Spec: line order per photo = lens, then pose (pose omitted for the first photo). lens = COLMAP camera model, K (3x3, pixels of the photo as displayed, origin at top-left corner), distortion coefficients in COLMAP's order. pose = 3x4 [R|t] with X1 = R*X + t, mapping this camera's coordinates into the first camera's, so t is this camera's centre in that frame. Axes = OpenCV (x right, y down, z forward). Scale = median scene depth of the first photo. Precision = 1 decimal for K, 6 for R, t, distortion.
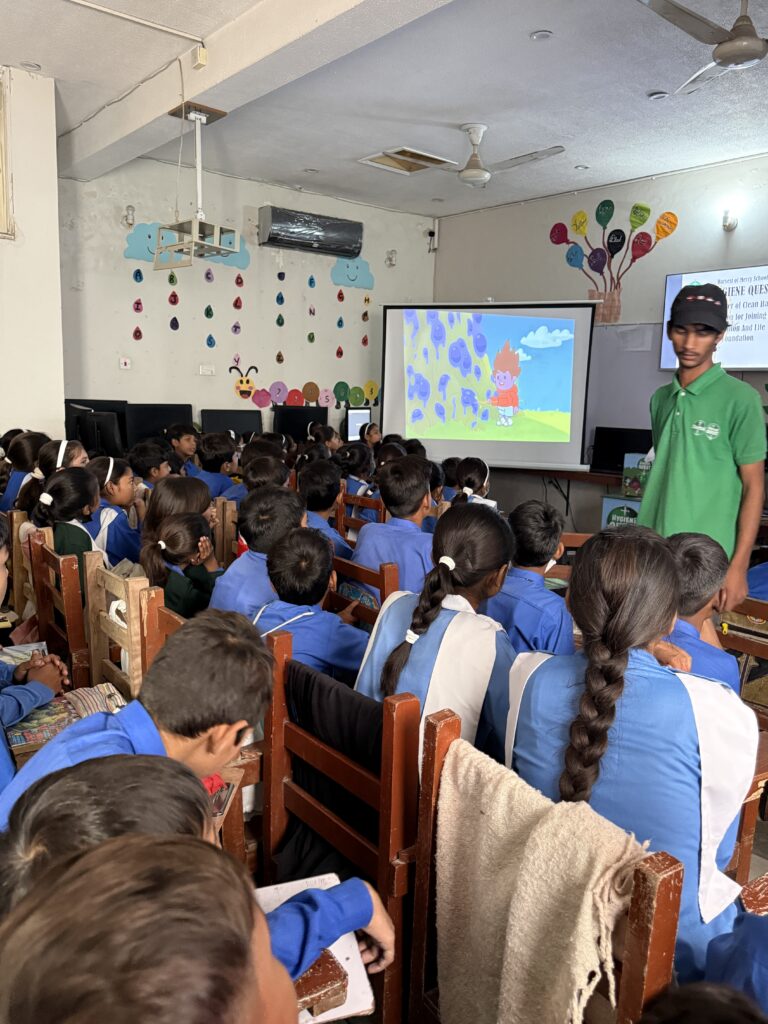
lens RADIAL K [[791.6, 0, 384.9], [0, 791.6, 519.7], [0, 0, 1]] dist [0.044375, -0.052926]
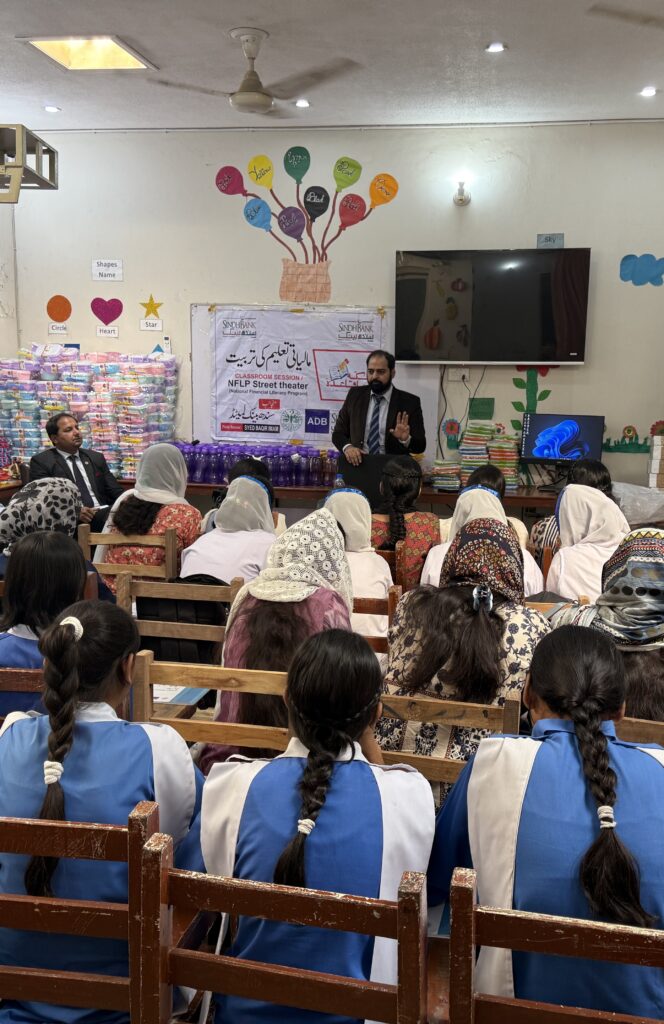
lens RADIAL K [[944.9, 0, 365.5], [0, 944.9, 510.9], [0, 0, 1]] dist [0.065119, 0.000000]
pose [[0.766350, -0.117655, 0.631558, -0.312898], [0.110346, 0.992583, 0.051015, -0.078423], [-0.632876, 0.030595, 0.773649, 0.223319]]
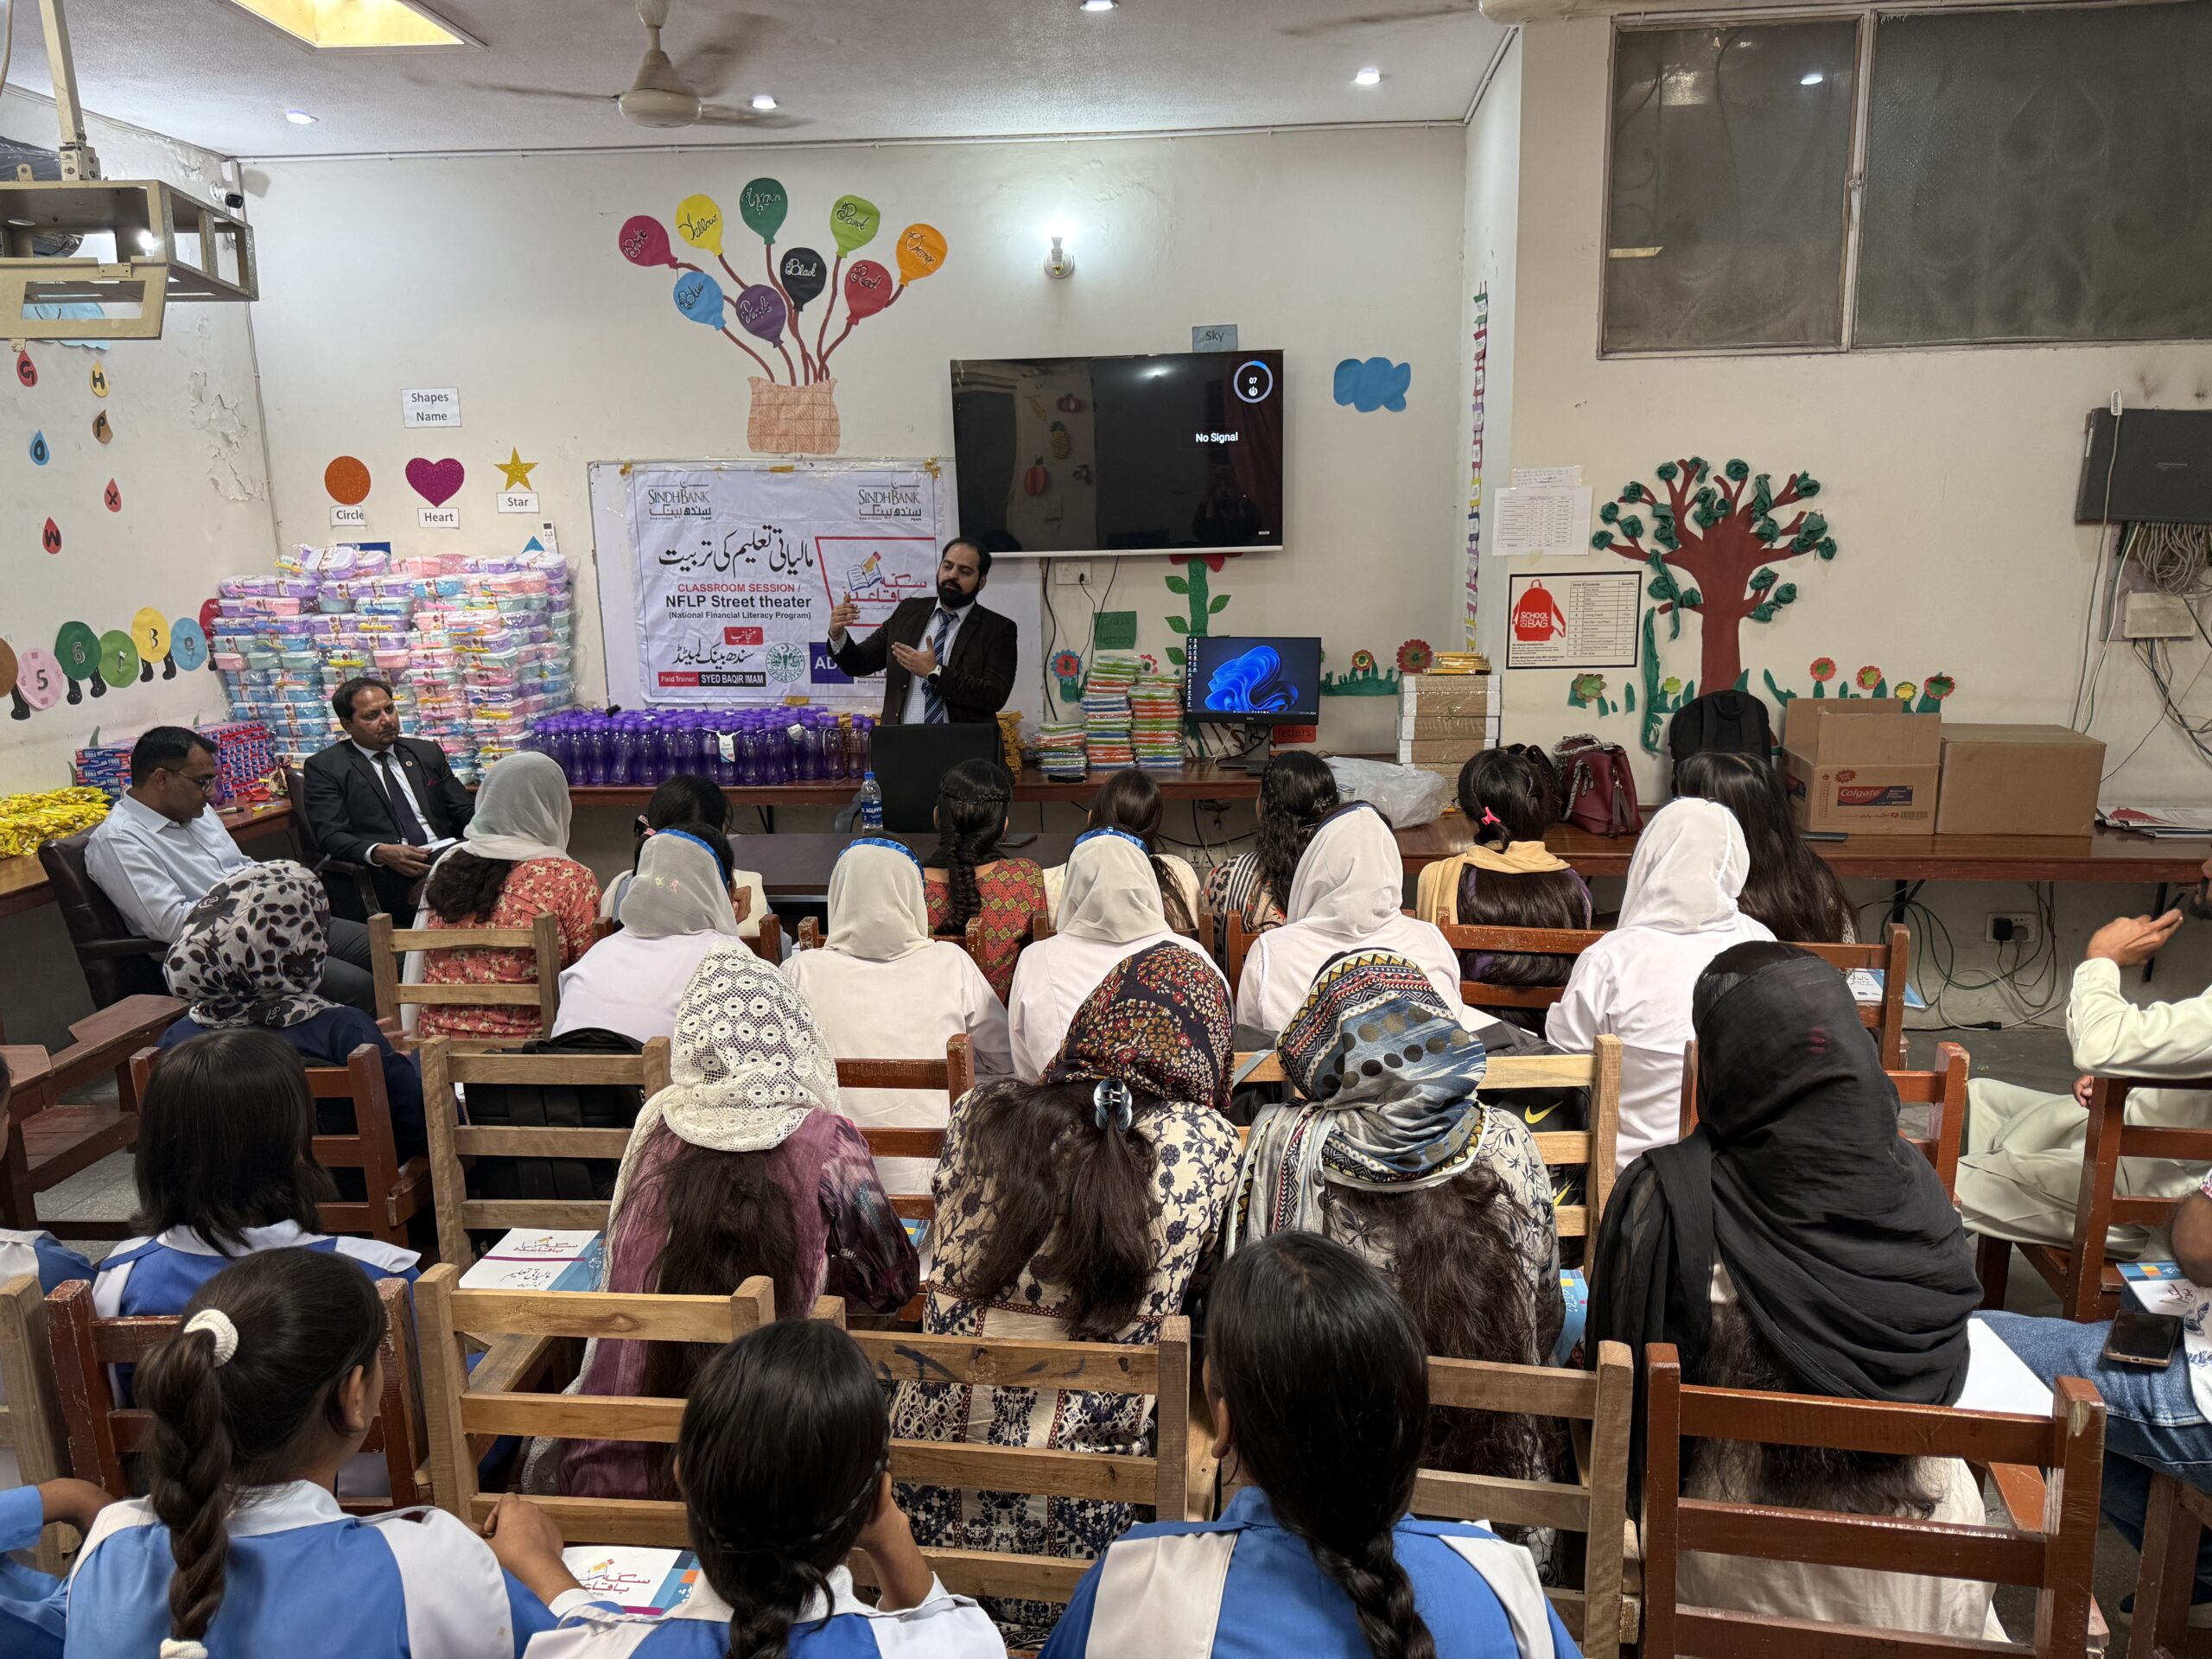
lens RADIAL K [[1553.9, 0, 1115.7], [0, 1553.9, 839.3], [0, 0, 1]] dist [0.020698, -0.029666]
pose [[0.684319, -0.191304, 0.703641, -0.272359], [0.157864, 0.980954, 0.113171, -0.101329], [-0.711890, 0.033635, 0.701485, 0.249434]]
